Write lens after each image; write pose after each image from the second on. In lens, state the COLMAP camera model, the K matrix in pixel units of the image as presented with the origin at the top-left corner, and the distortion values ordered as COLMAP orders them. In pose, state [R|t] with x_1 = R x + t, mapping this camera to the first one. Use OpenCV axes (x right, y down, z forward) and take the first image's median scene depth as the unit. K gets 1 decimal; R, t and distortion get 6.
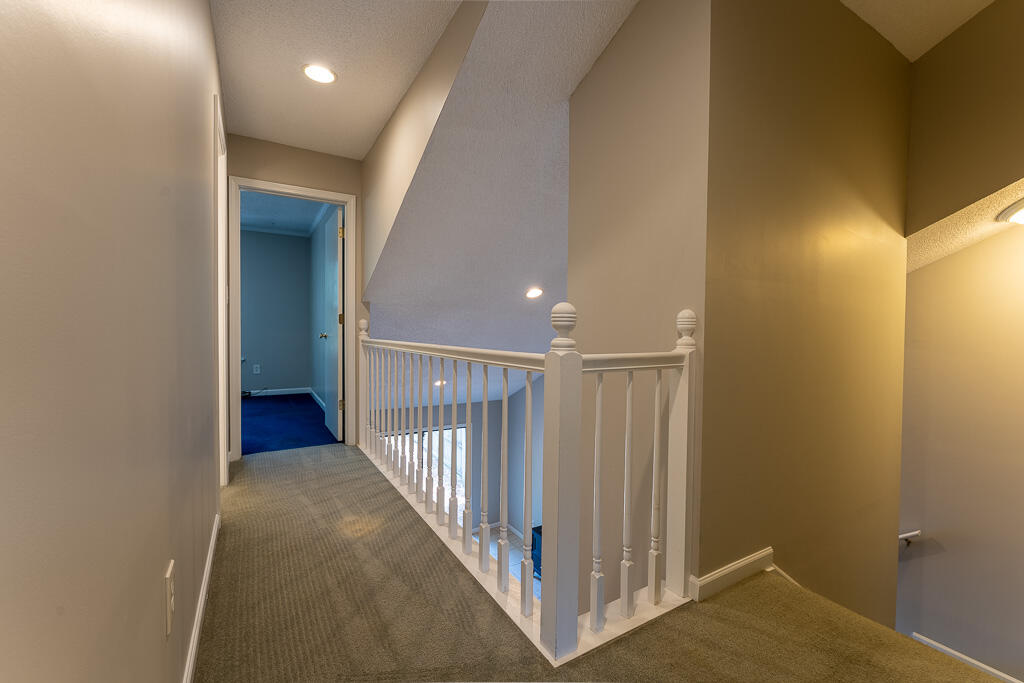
lens RADIAL K [[437.2, 0, 520.9], [0, 437.2, 339.0], [0, 0, 1]] dist [-0.008117, -0.000061]
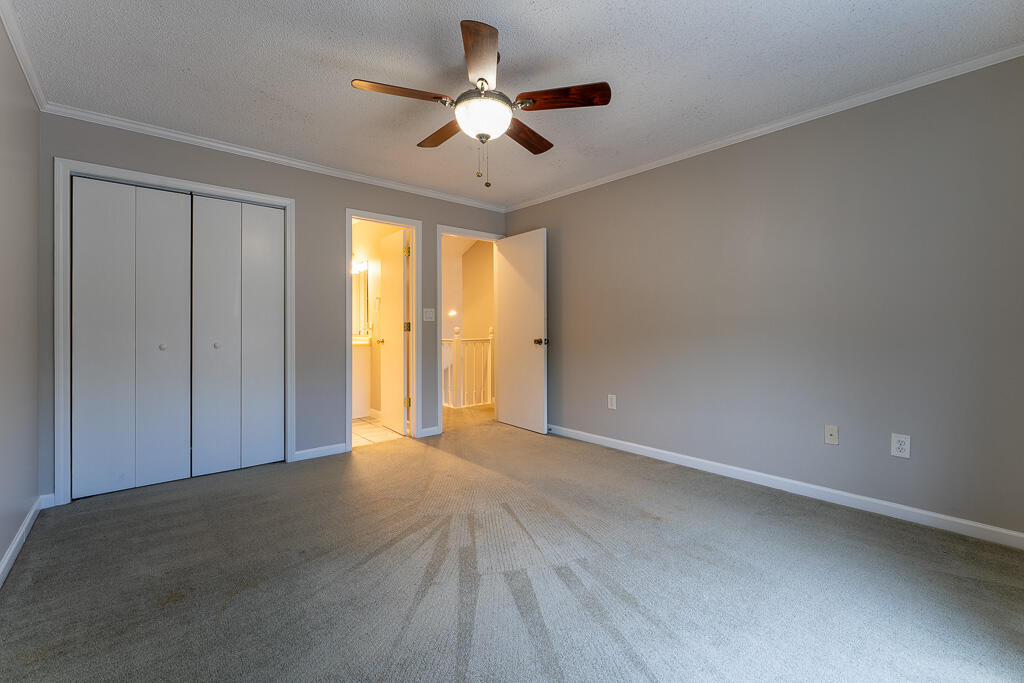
lens RADIAL K [[437.2, 0, 514.2], [0, 437.2, 337.0], [0, 0, 1]] dist [-0.008117, -0.000061]
pose [[0.987552, -0.009781, 0.156986, -0.021505], [0.008776, 0.999936, 0.007092, -0.007936], [-0.157046, -0.005626, 0.987575, -2.957433]]
